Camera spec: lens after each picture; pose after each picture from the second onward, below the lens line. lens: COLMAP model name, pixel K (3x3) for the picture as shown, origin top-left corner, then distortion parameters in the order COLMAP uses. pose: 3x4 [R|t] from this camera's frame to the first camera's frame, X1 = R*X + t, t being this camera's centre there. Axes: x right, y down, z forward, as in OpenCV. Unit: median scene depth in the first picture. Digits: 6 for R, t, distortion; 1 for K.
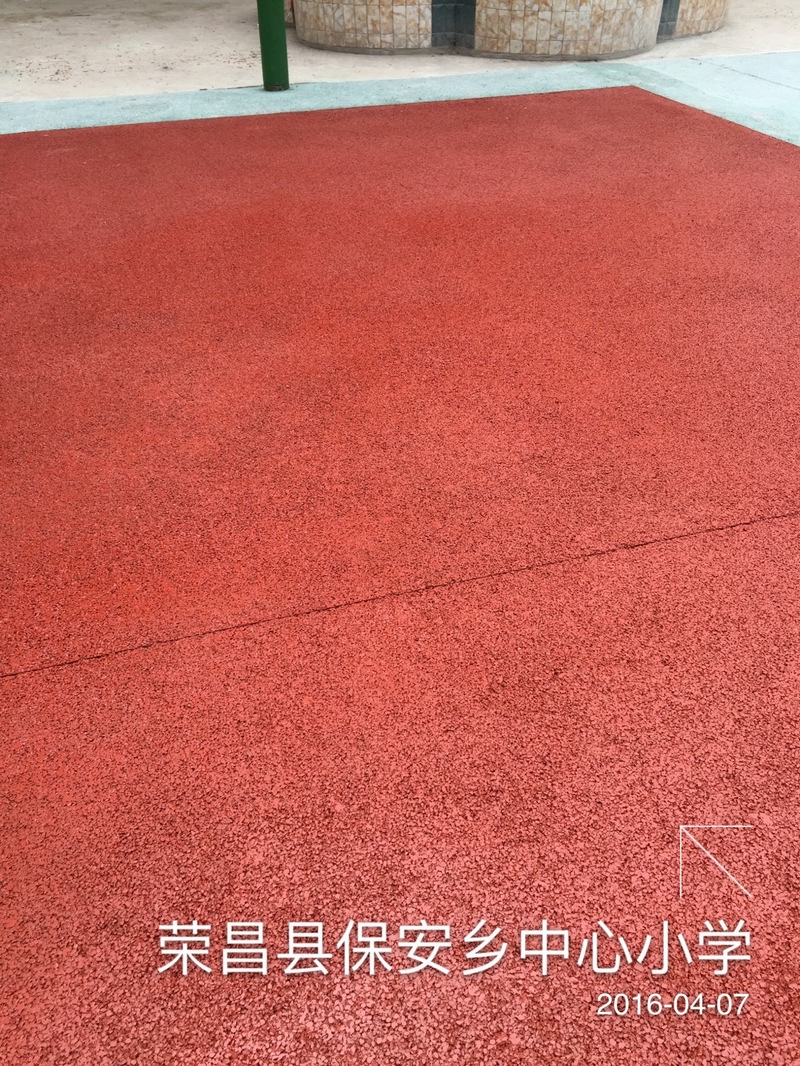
lens RADIAL K [[912.4, 0, 400.0], [0, 912.4, 533.0], [0, 0, 1]] dist [0.087073, -0.121225]
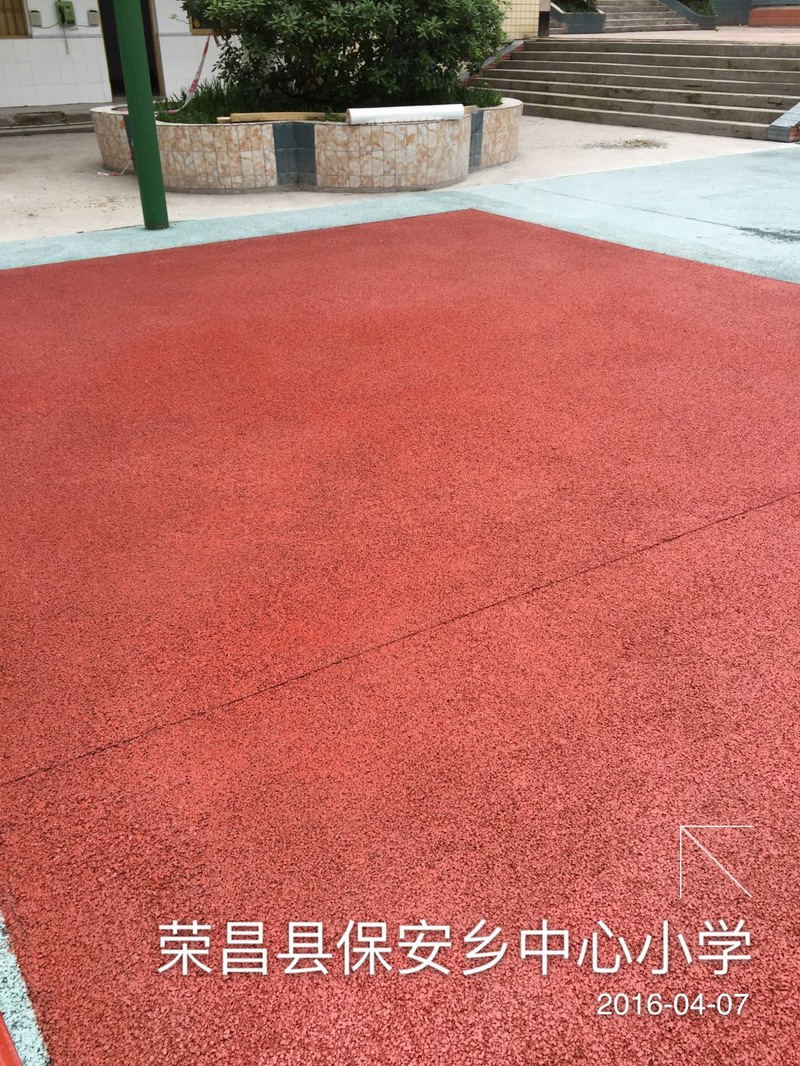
lens RADIAL K [[912.4, 0, 400.0], [0, 912.4, 533.0], [0, 0, 1]] dist [0.087073, -0.121225]
pose [[0.970517, -0.125388, 0.205851, -0.119323], [0.149421, 0.983115, -0.105631, 0.026953], [-0.189130, 0.133275, 0.972866, -0.054956]]
